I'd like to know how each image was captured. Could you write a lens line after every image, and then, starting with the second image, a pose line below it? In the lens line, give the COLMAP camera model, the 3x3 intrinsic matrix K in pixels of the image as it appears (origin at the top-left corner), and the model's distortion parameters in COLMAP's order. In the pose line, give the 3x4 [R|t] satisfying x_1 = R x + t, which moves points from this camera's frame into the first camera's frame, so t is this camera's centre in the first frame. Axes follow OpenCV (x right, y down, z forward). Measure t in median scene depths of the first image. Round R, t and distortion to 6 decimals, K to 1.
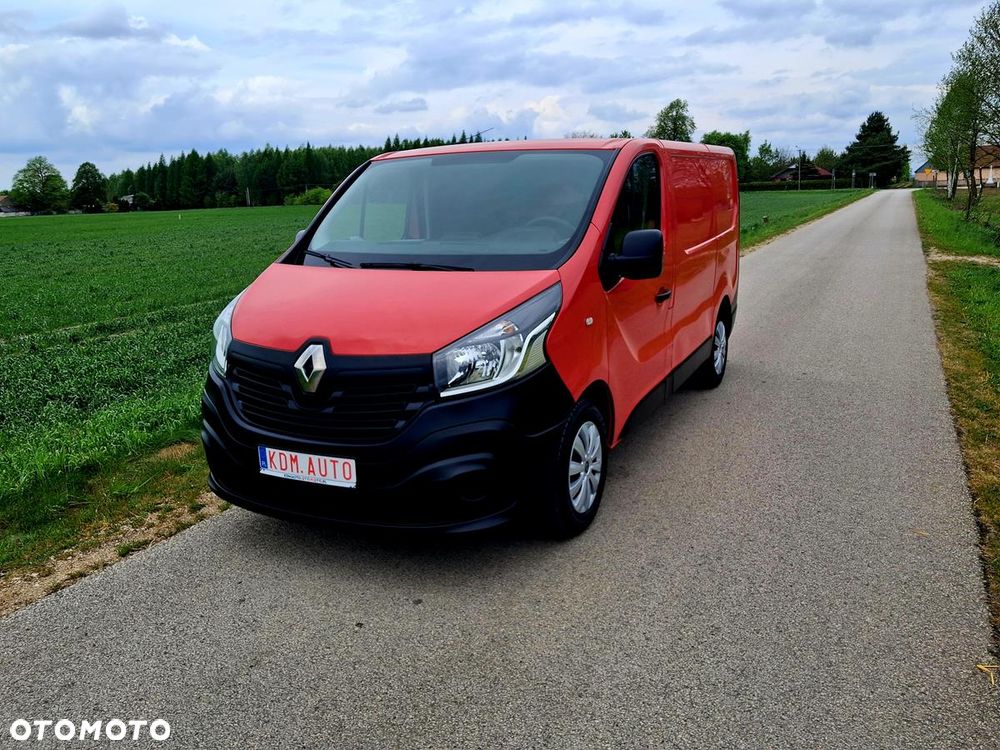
lens RADIAL K [[790.9, 0, 508.6], [0, 790.9, 377.5], [0, 0, 1]] dist [0.017757, -0.009526]
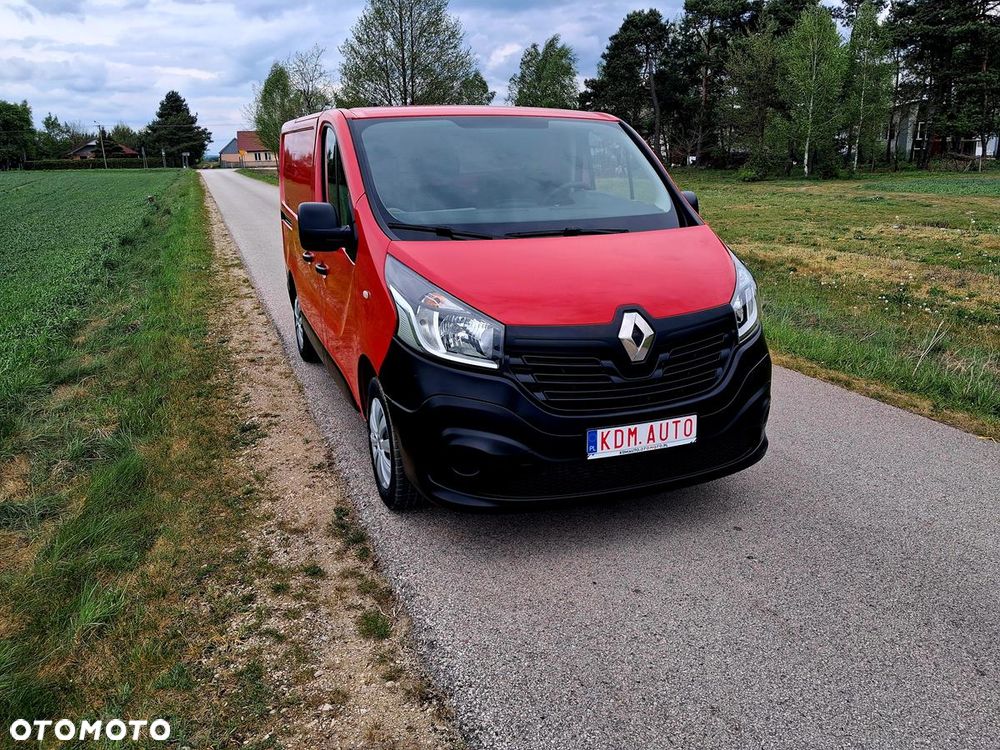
lens RADIAL K [[790.9, 0, 508.6], [0, 790.9, 377.5], [0, 0, 1]] dist [0.017757, -0.009526]
pose [[0.683713, -0.176570, 0.708067, -1.030657], [0.159498, 0.982985, 0.091115, -0.073335], [-0.712107, 0.050639, 0.700242, 0.423820]]
